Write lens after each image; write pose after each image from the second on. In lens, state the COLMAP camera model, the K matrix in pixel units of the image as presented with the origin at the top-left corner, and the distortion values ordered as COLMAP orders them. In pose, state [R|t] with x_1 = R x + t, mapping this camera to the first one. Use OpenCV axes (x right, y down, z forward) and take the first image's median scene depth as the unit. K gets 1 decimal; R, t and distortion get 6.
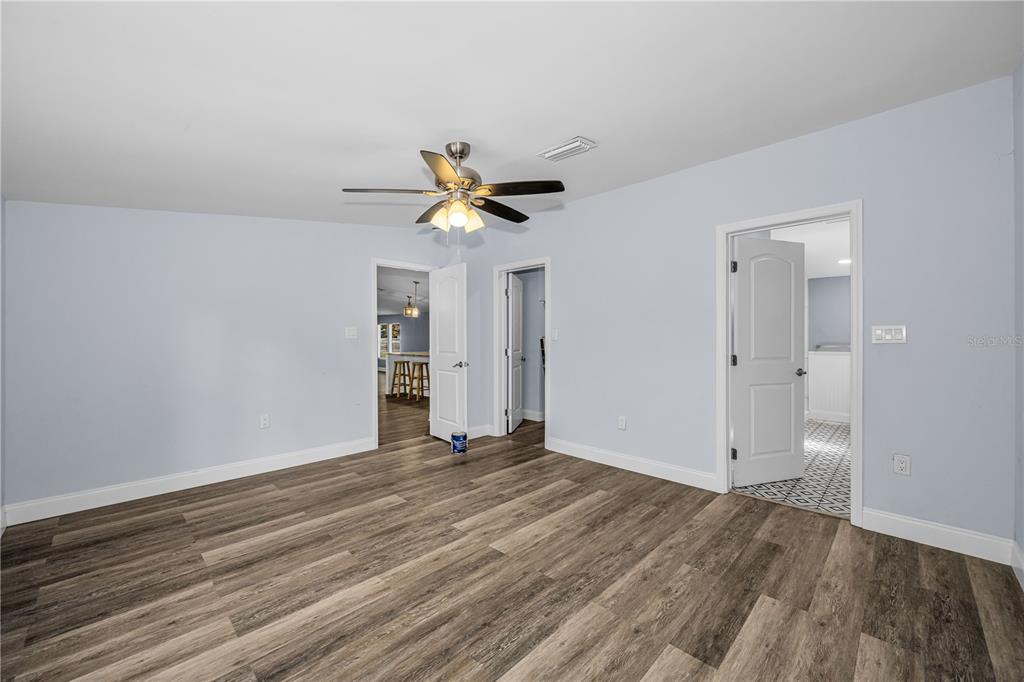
lens RADIAL K [[400.0, 0, 512.0], [0, 400.0, 341.0], [0, 0, 1]] dist [-0.001474, -0.000104]
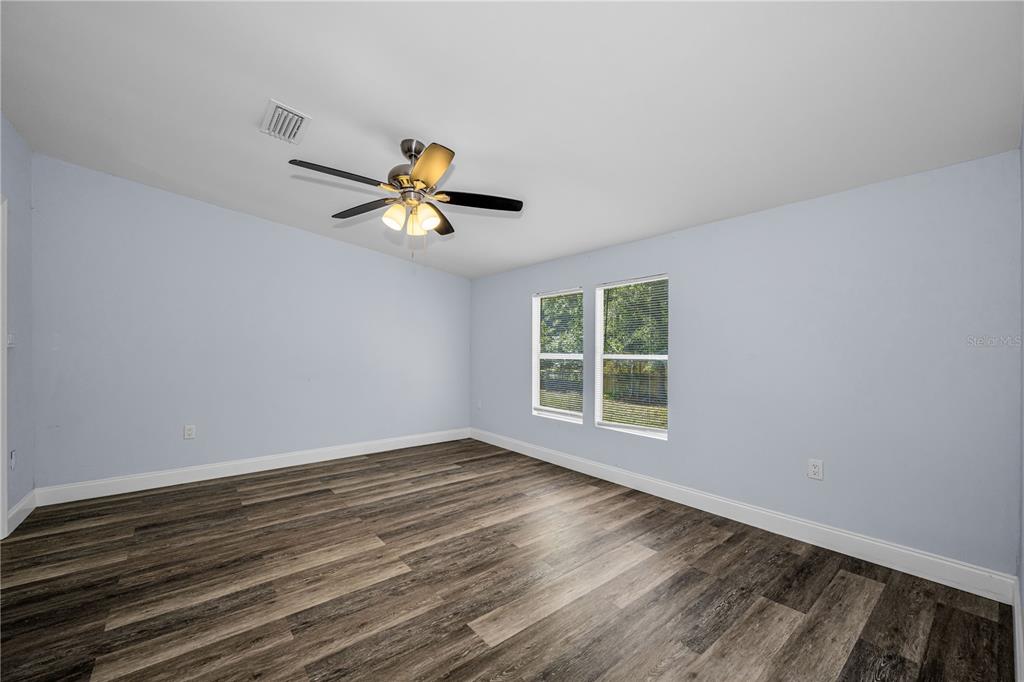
lens RADIAL K [[407.9, 0, 510.5], [0, 407.9, 346.2], [0, 0, 1]] dist [0.001547, -0.000325]
pose [[-0.993190, -0.002090, 0.116487, -0.494654], [-0.002061, 0.999998, 0.000371, 0.000547], [-0.116487, 0.000128, -0.993192, 1.987695]]
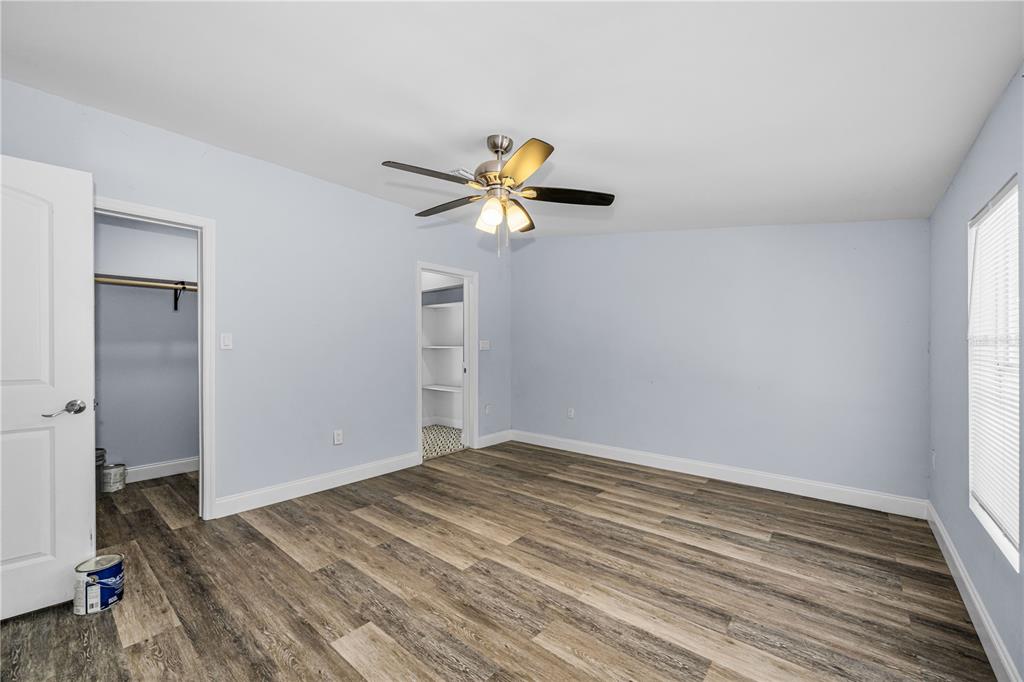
lens RADIAL K [[407.9, 0, 510.5], [0, 407.9, 346.2], [0, 0, 1]] dist [0.001547, -0.000325]
pose [[-0.069081, 0.002900, 0.997607, -1.106140], [0.008402, 0.999962, -0.002325, -0.001749], [-0.997576, 0.008221, -0.069102, 1.050720]]
